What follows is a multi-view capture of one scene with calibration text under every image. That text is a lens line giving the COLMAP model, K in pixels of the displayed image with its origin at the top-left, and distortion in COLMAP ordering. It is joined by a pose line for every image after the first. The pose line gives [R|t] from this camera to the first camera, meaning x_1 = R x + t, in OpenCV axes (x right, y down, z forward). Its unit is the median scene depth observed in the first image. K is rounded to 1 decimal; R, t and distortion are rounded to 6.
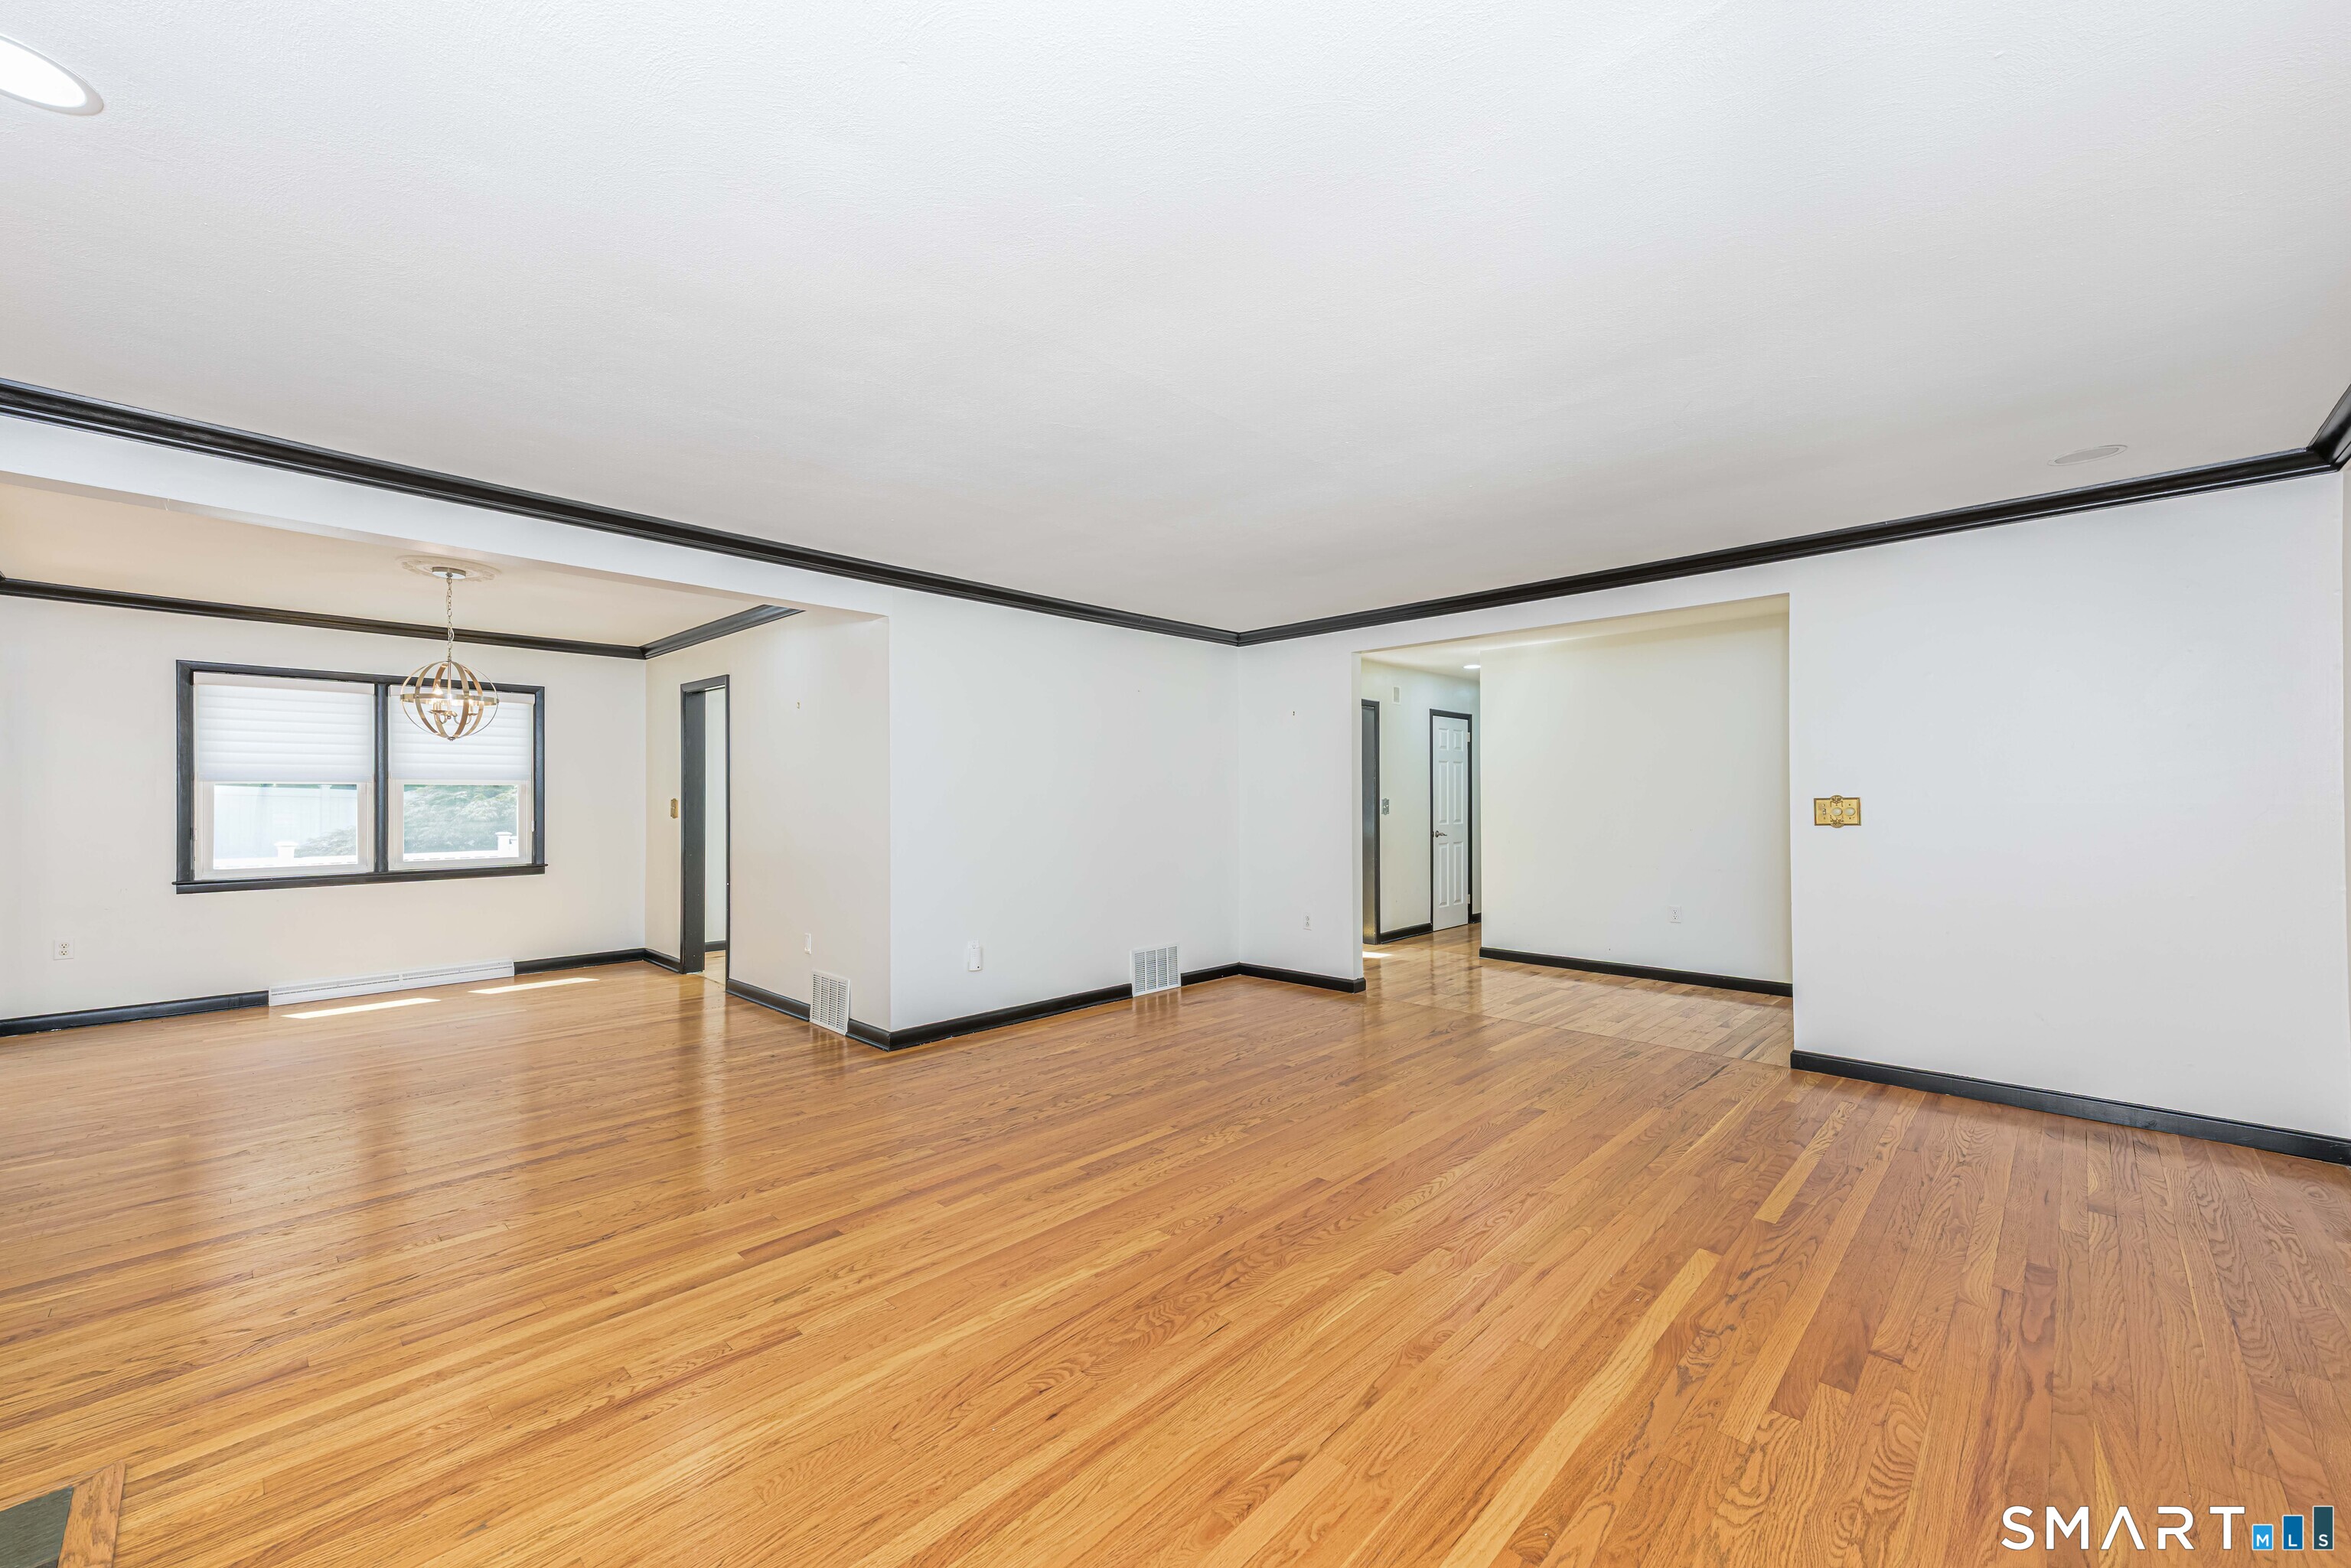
lens RADIAL K [[916.7, 0, 1161.7], [0, 916.7, 794.3], [0, 0, 1]] dist [0.020904, 0.000678]
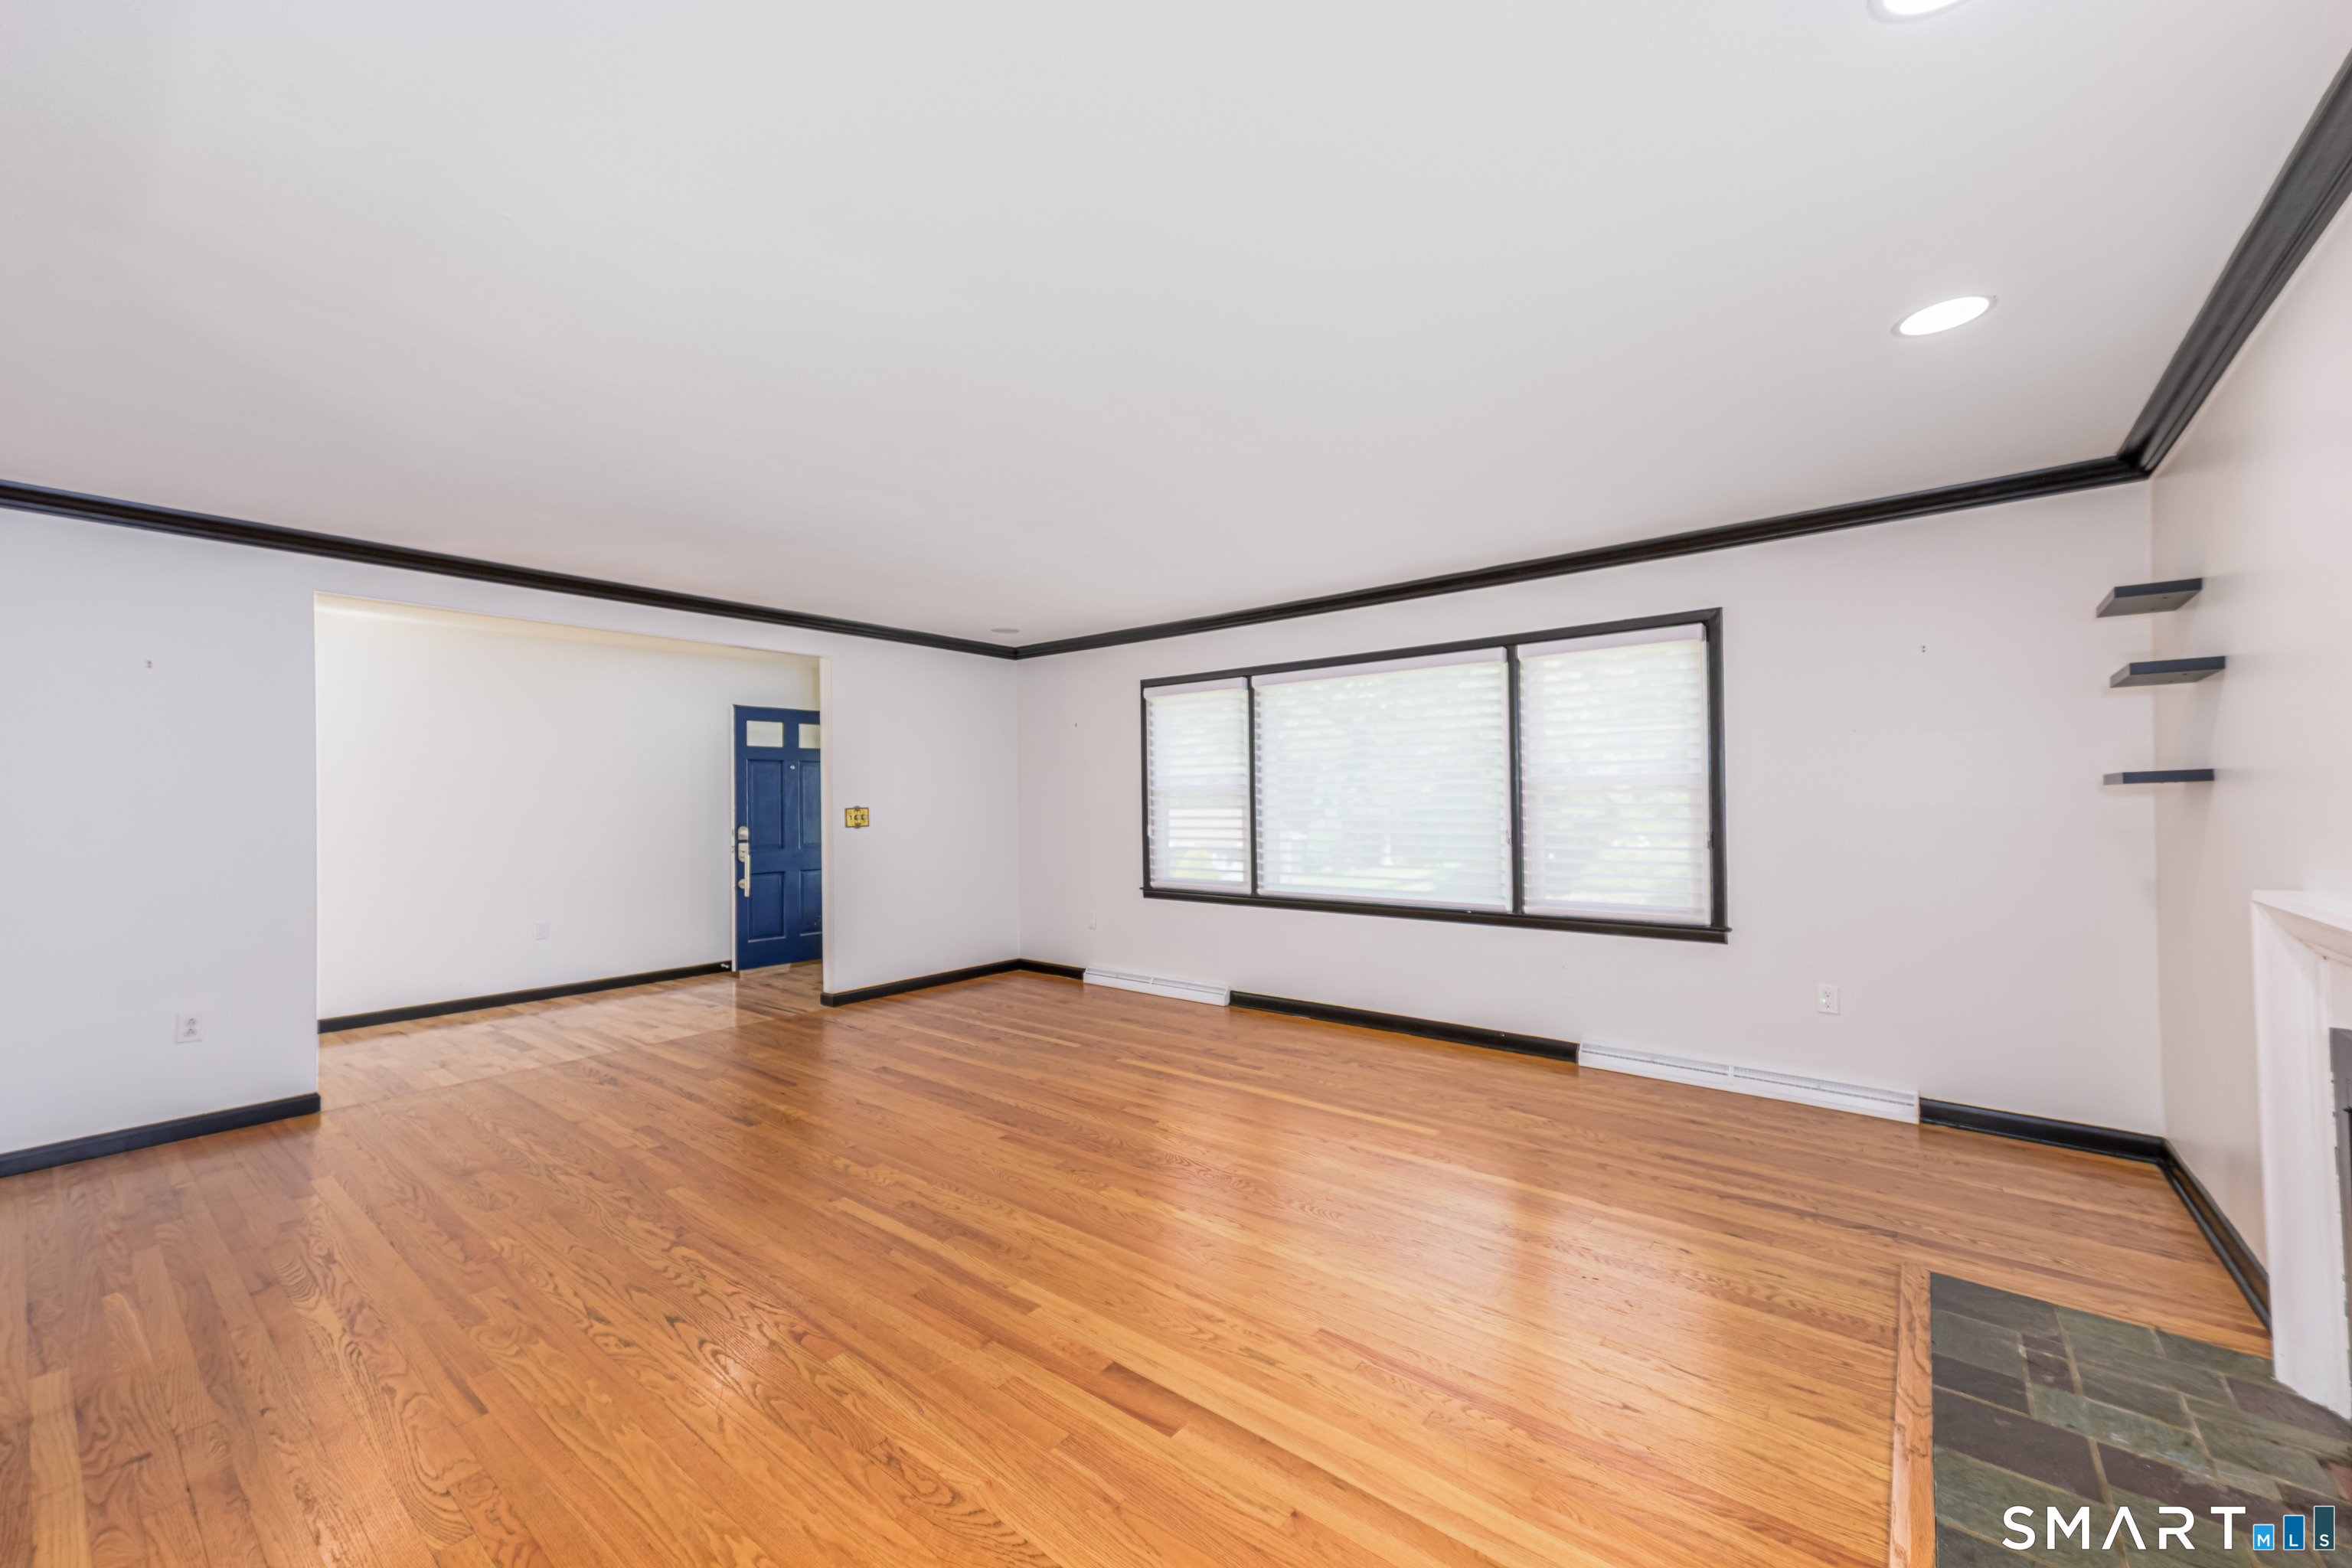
lens RADIAL K [[917.1, 0, 1162.2], [0, 917.1, 794.3], [0, 0, 1]] dist [0.020904, 0.000678]
pose [[-0.084371, 0.012657, 0.996354, -1.003925], [0.007168, 0.999901, -0.012096, 0.006166], [-0.996409, 0.006121, -0.084454, 0.906564]]
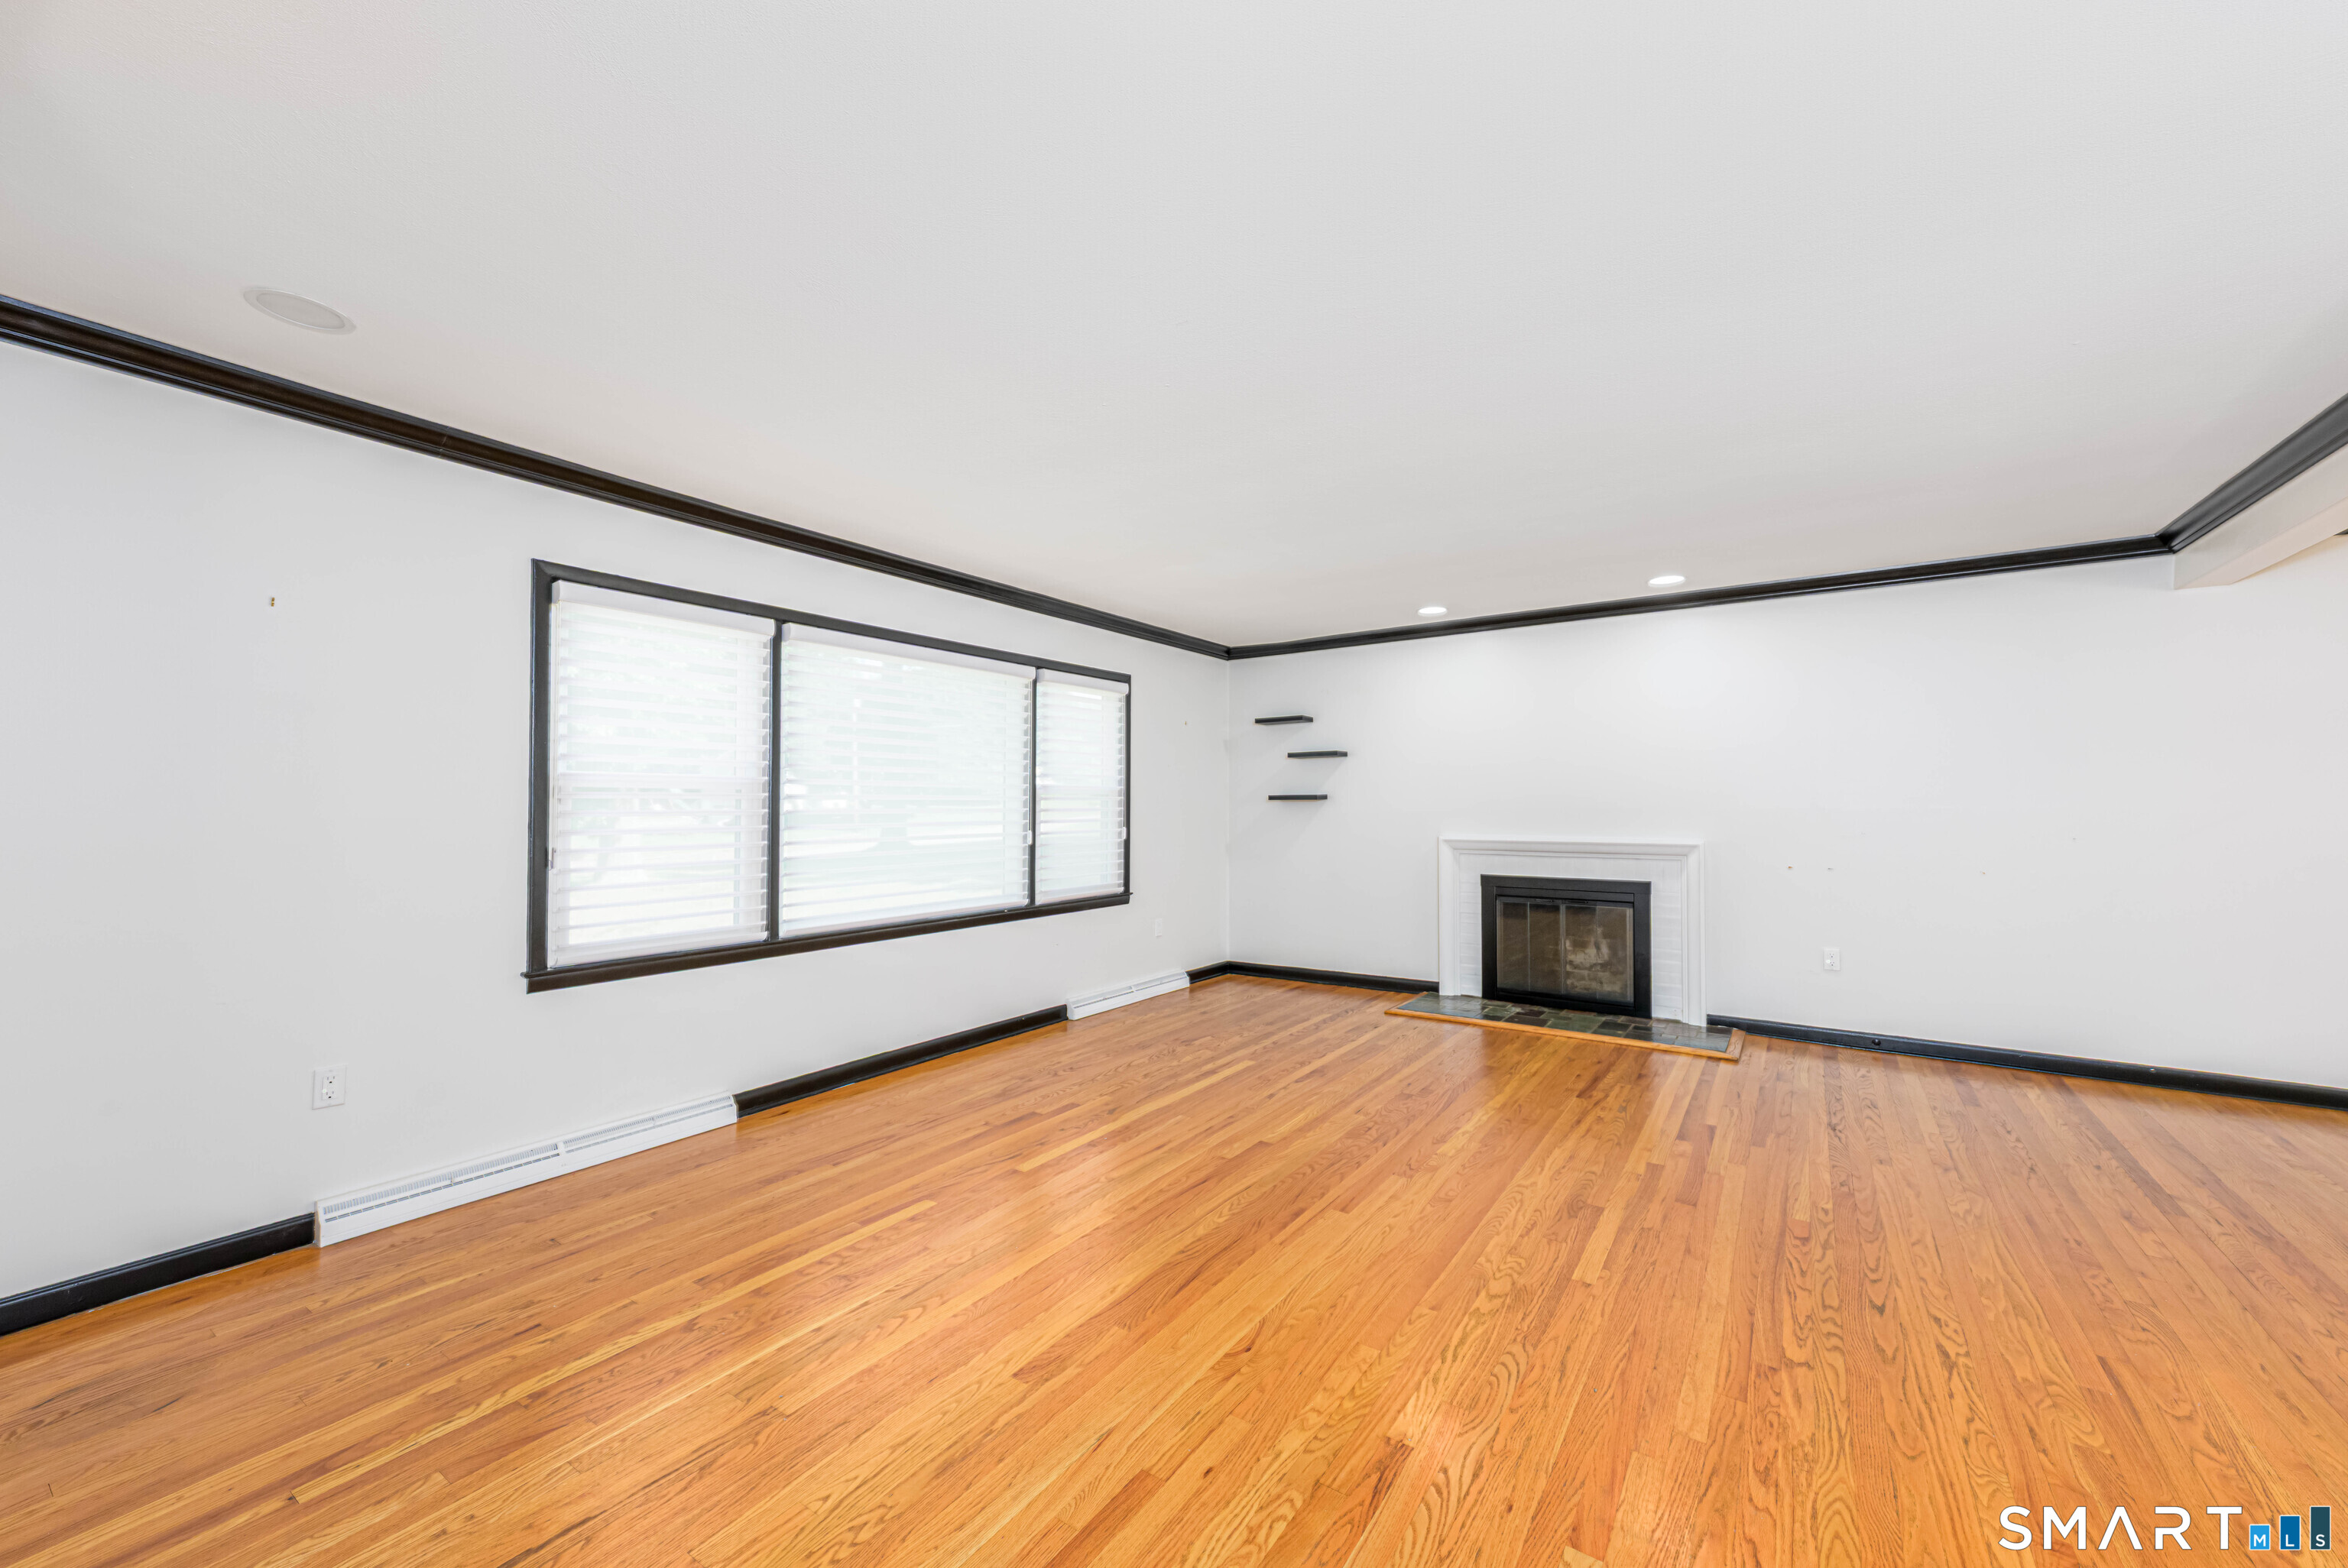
lens RADIAL K [[915.4, 0, 1160.2], [0, 915.4, 794.3], [0, 0, 1]] dist [0.020904, 0.000678]
pose [[-0.986471, 0.001903, -0.163926, 0.516003], [0.004290, 0.999890, -0.014211, 0.006621], [0.163881, -0.014722, -0.986370, 1.921893]]
